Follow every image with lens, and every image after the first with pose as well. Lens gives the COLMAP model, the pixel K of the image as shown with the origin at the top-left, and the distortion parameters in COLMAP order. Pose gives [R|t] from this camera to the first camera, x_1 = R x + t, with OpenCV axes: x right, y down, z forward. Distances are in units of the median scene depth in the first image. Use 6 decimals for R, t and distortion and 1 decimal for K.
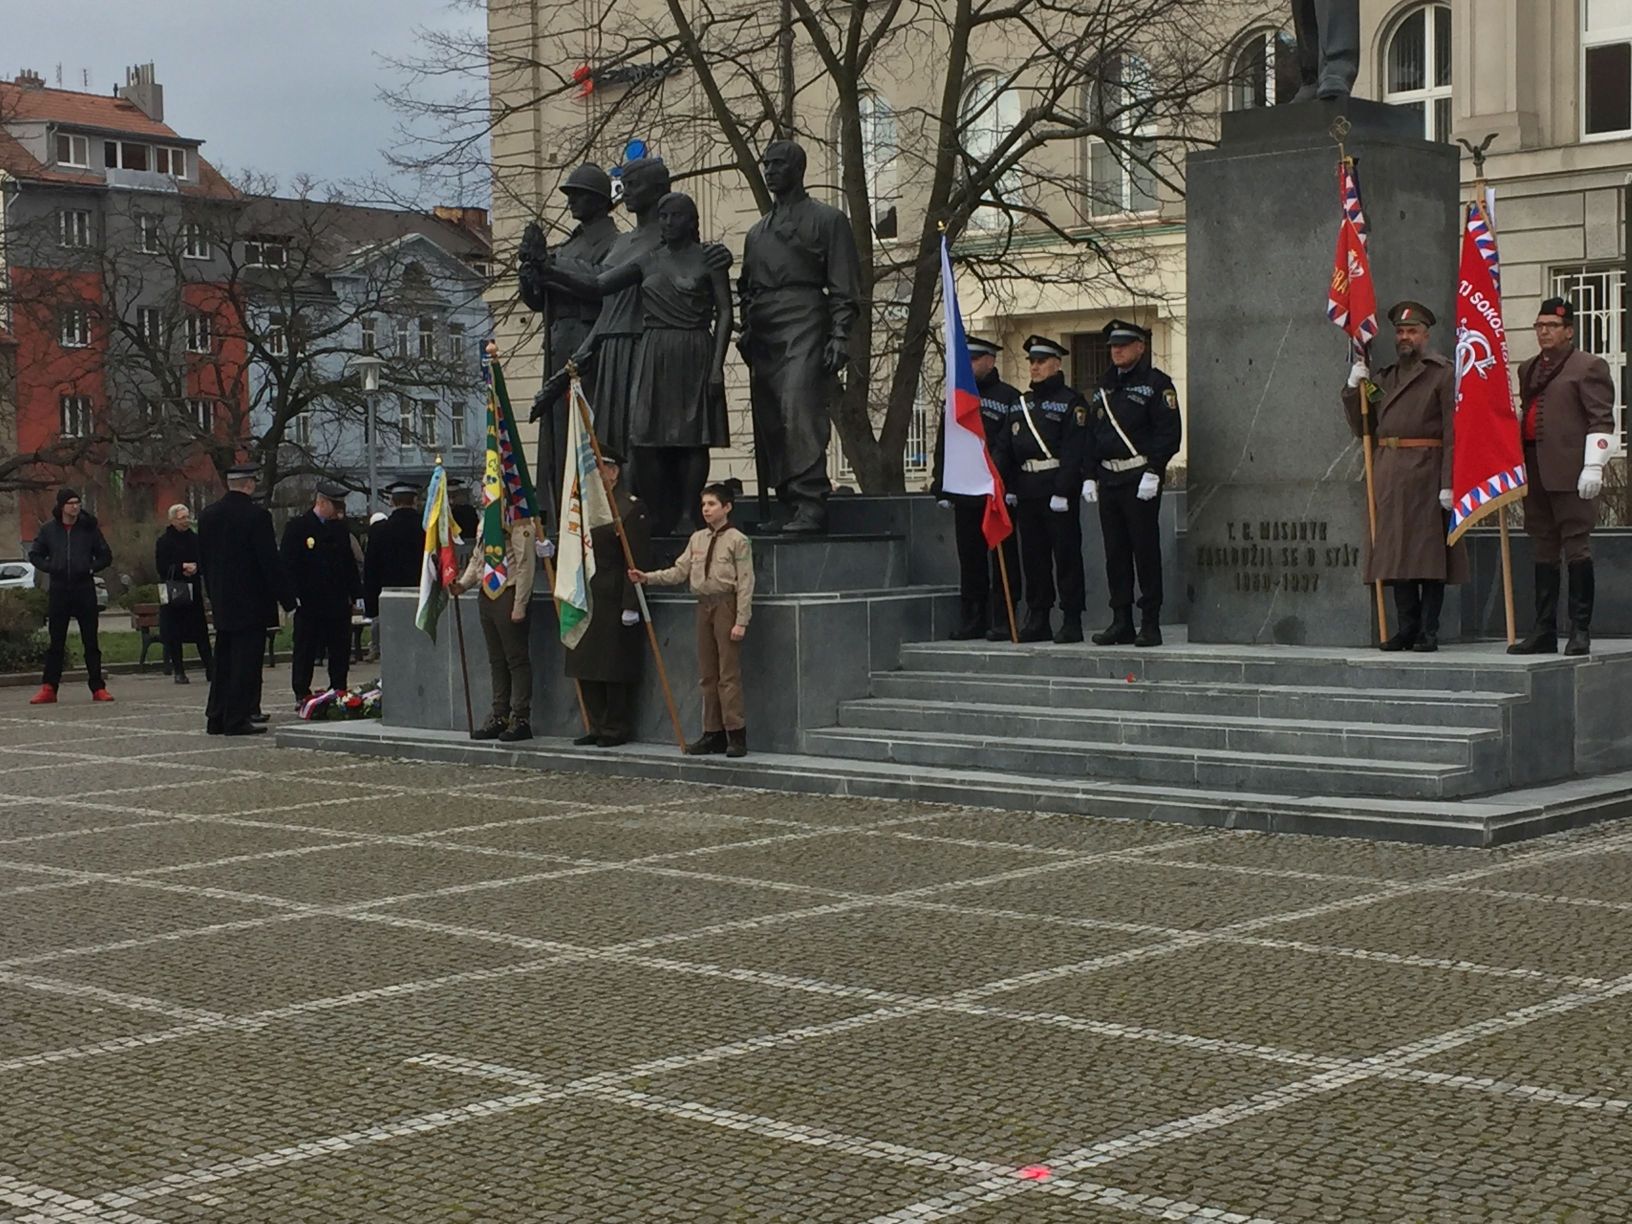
lens RADIAL K [[2646.8, 0, 812.2], [0, 2646.8, 581.4], [0, 0, 1]] dist [0.060626, 0.000000]
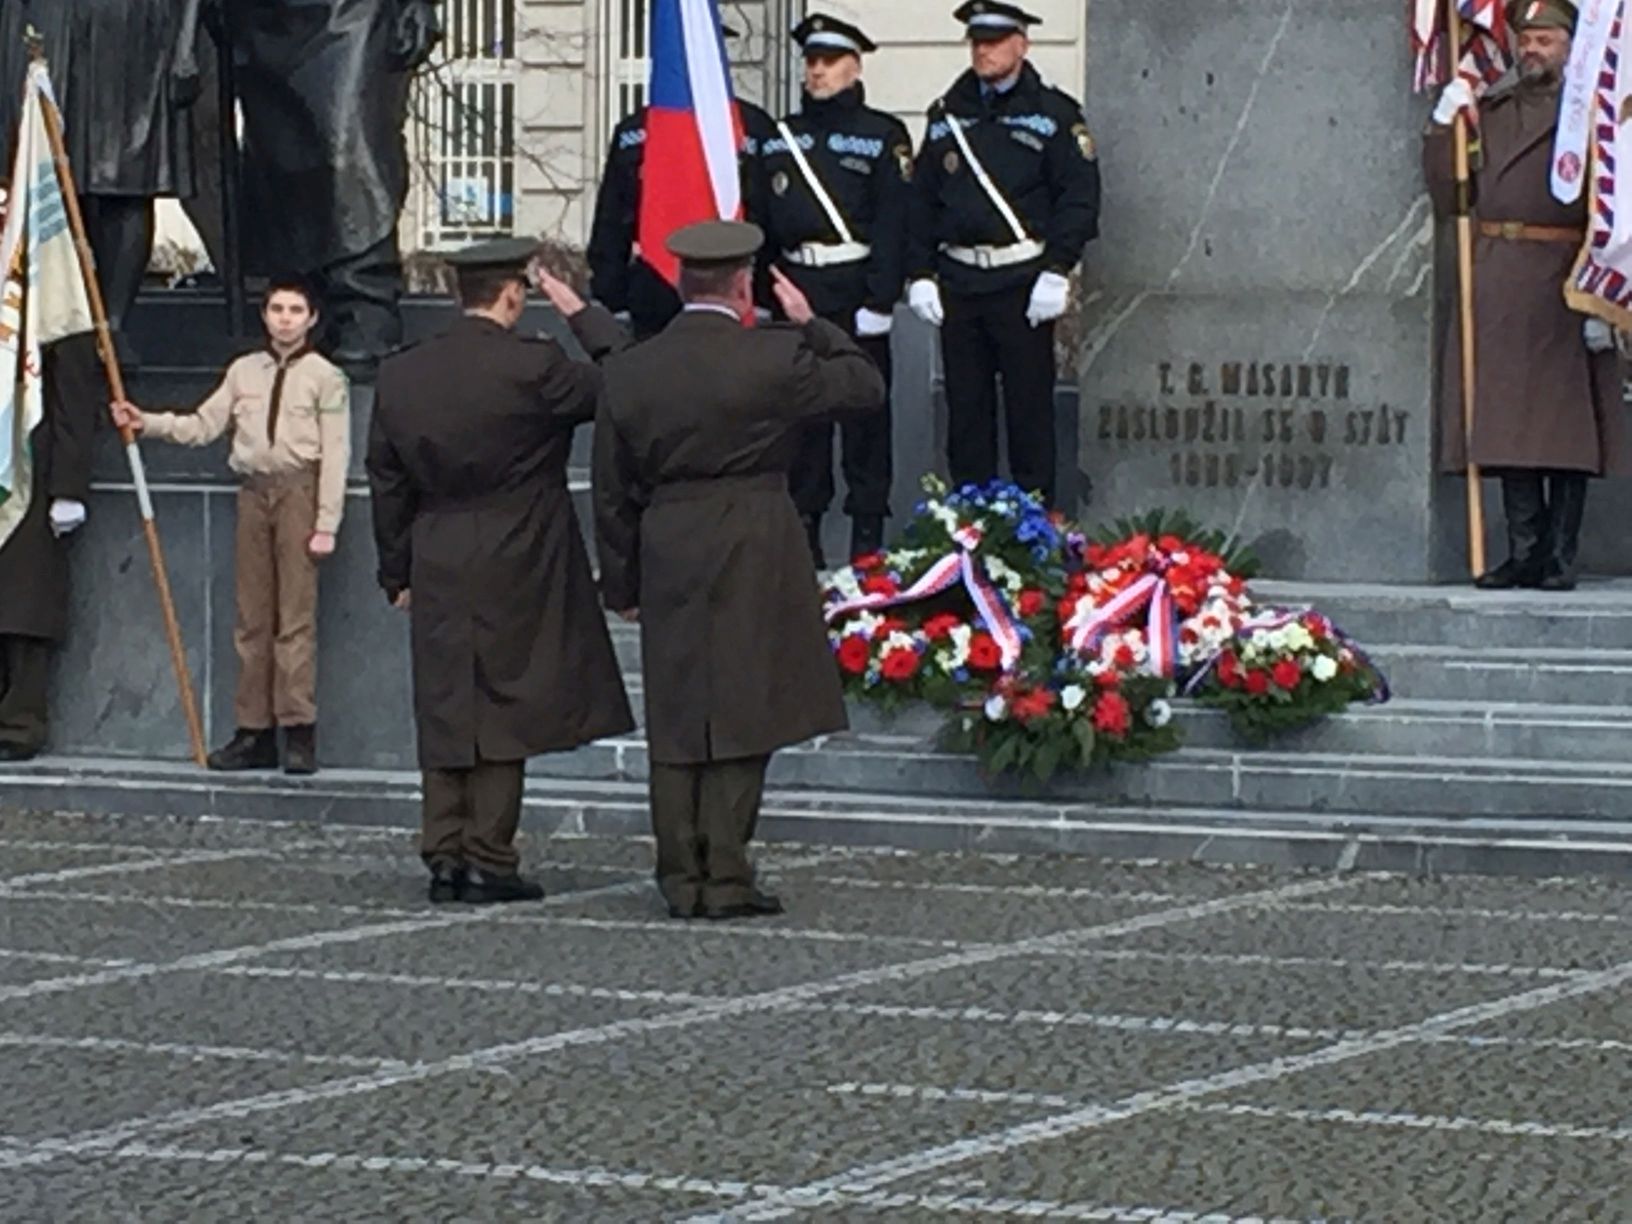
lens RADIAL K [[6909.9, 0, 810.7], [0, 6909.9, 609.6], [0, 0, 1]] dist [0.284407, 0.000000]
pose [[0.950496, 0.011218, 0.310534, -0.418065], [-0.014691, 0.999853, 0.008847, 0.020669], [-0.310389, -0.012971, 0.950521, -0.423693]]
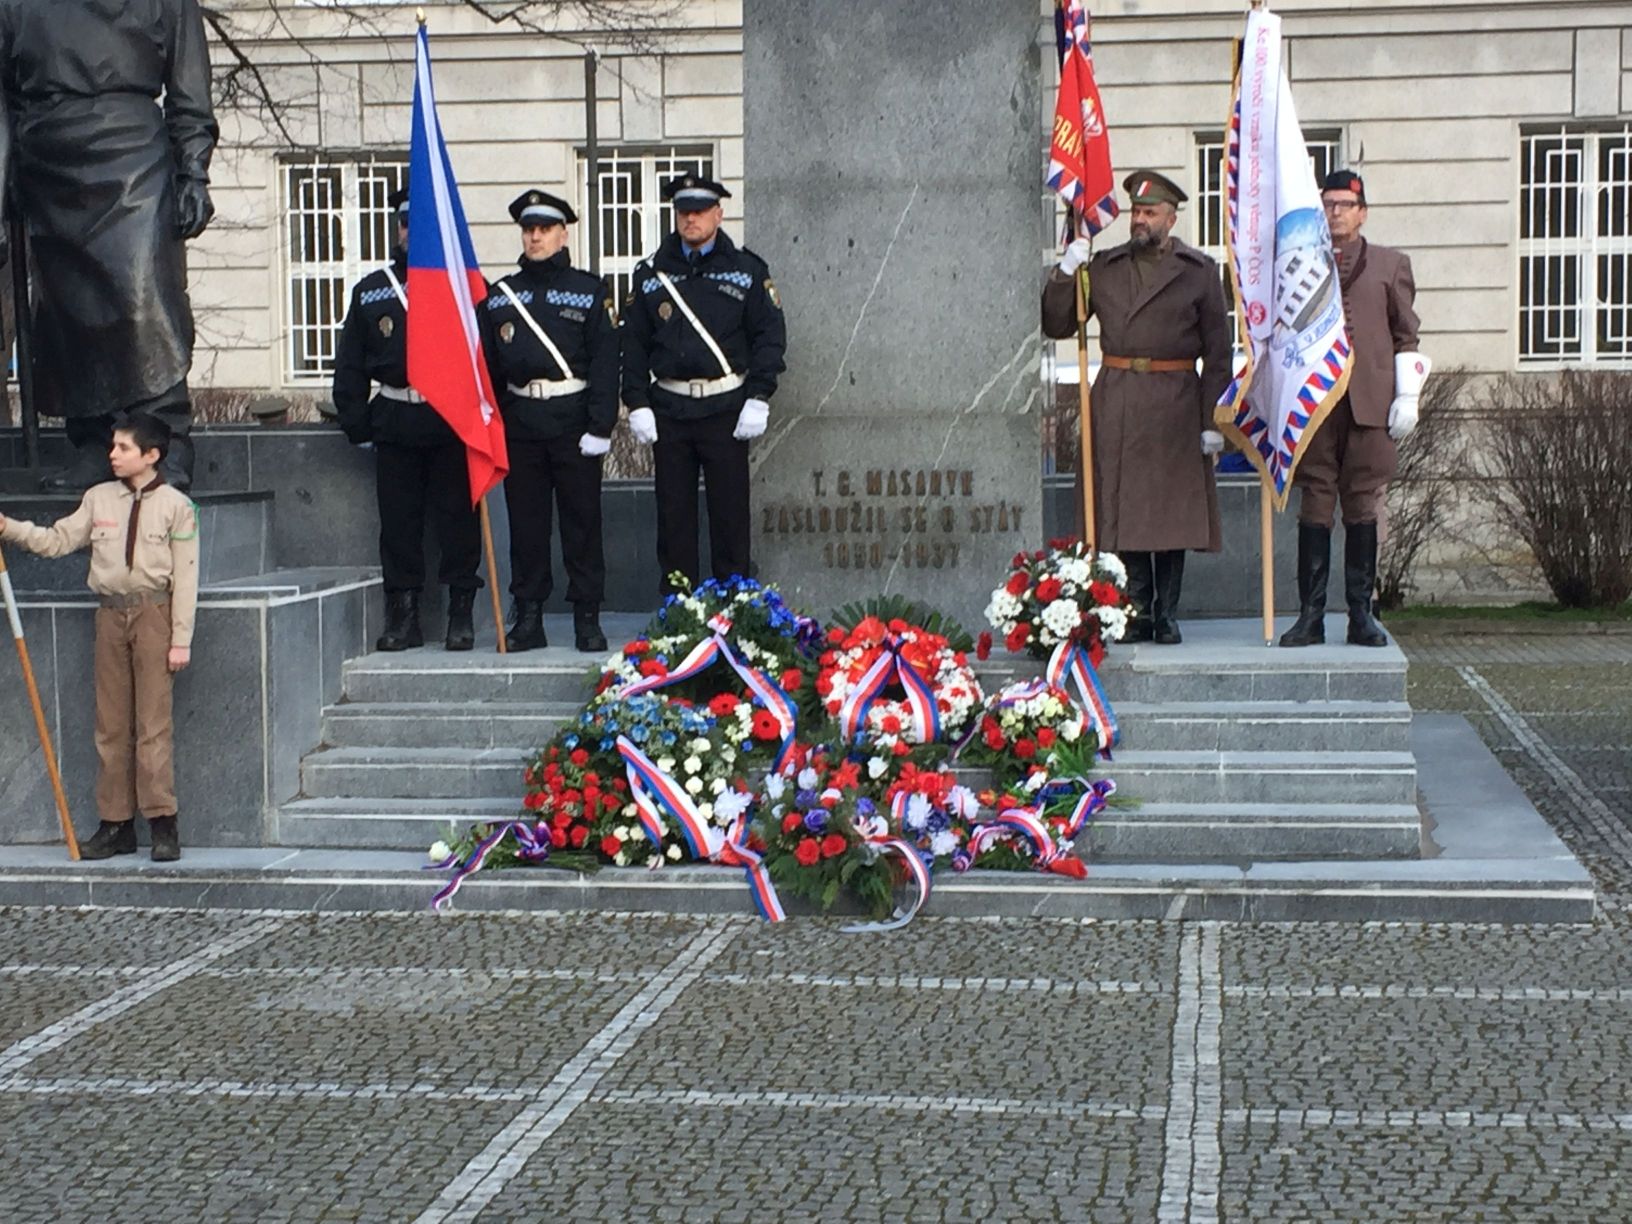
lens RADIAL K [[3014.3, 0, 776.4], [0, 3014.3, 607.1], [0, 0, 1]] dist [0.059133, 0.000000]
pose [[0.826509, -0.030251, 0.562111, -0.341711], [0.015499, 0.999399, 0.030995, -0.012662], [-0.562711, -0.016905, 0.826481, 0.389381]]
